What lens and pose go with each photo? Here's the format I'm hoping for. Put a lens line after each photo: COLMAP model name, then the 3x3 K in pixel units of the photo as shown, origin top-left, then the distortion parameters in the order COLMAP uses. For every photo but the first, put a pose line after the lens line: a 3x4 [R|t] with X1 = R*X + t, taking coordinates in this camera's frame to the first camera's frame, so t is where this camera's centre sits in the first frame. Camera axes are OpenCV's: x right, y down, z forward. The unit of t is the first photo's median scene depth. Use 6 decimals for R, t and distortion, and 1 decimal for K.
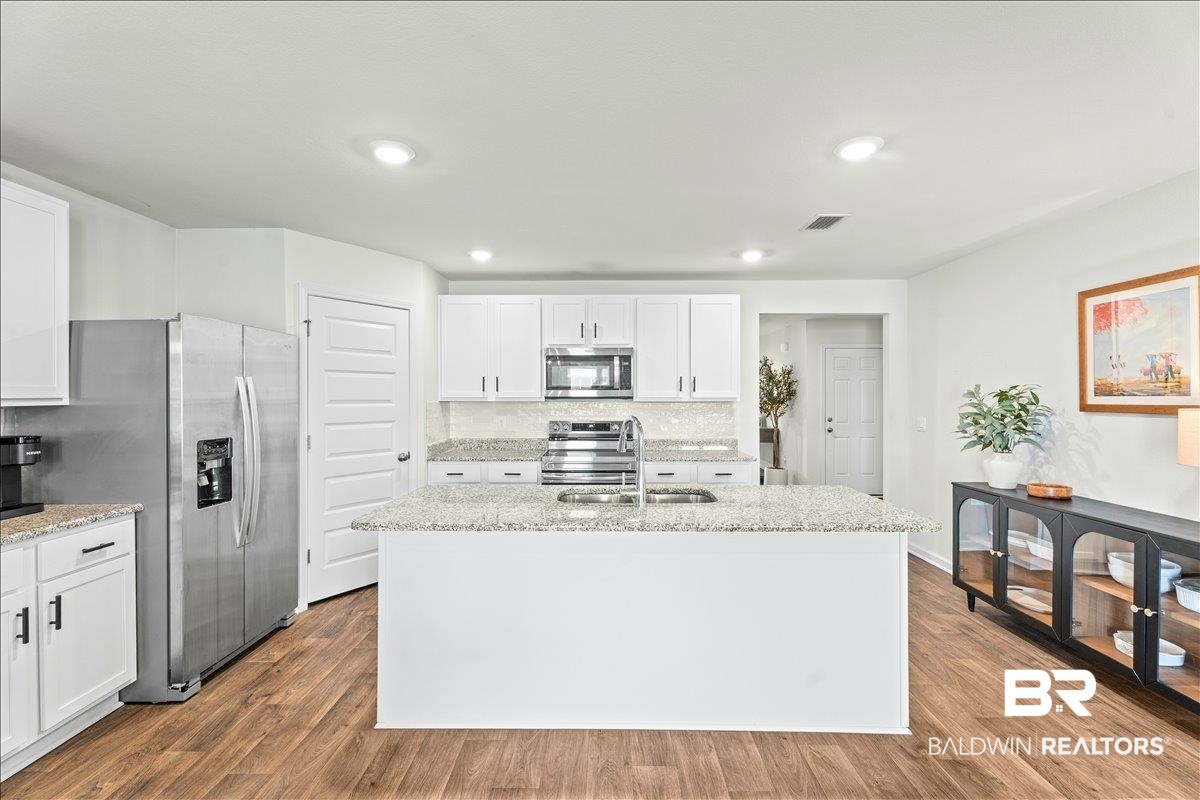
lens RADIAL K [[542.8, 0, 600.0], [0, 542.8, 400.0], [0, 0, 1]] dist [0.000994, -0.000608]
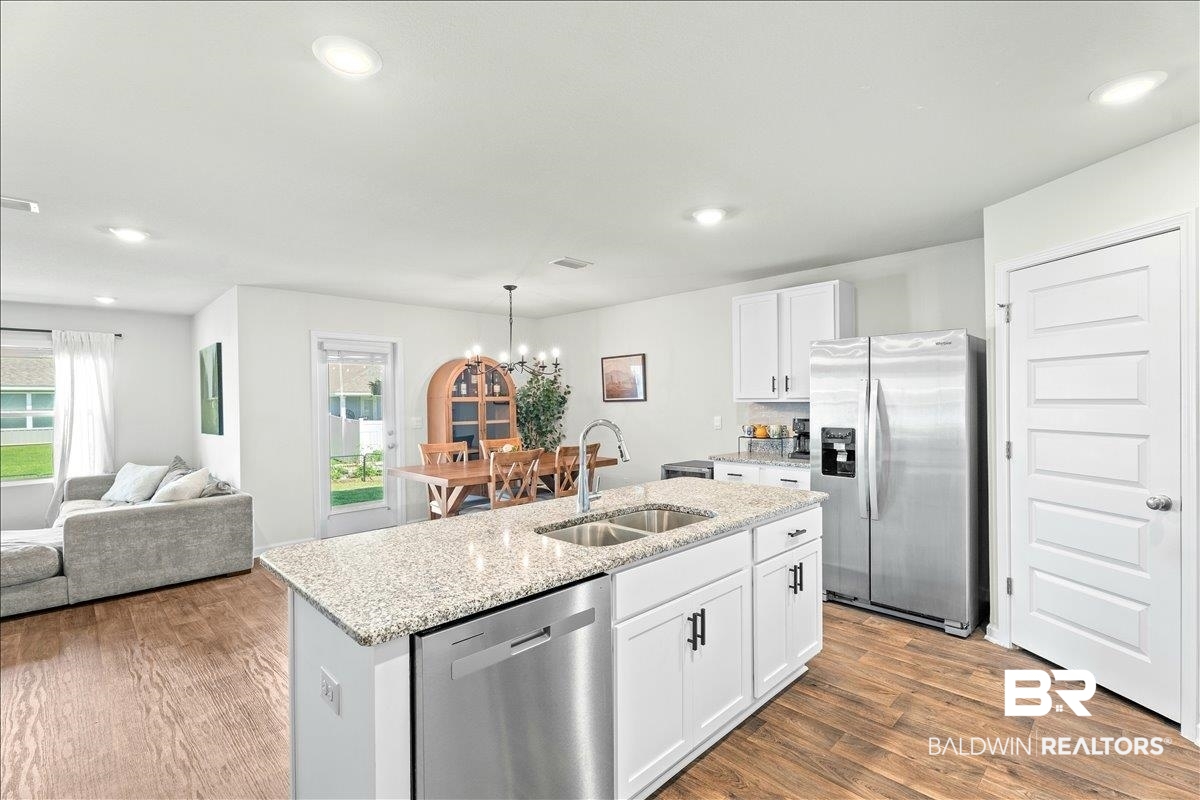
lens RADIAL K [[542.8, 0, 600.0], [0, 542.8, 400.0], [0, 0, 1]] dist [0.000994, -0.000608]
pose [[-0.708023, 0.010489, -0.706112, 0.712188], [0.008379, 0.999944, 0.006453, -0.012476], [0.706140, -0.001348, -0.708071, 1.645671]]
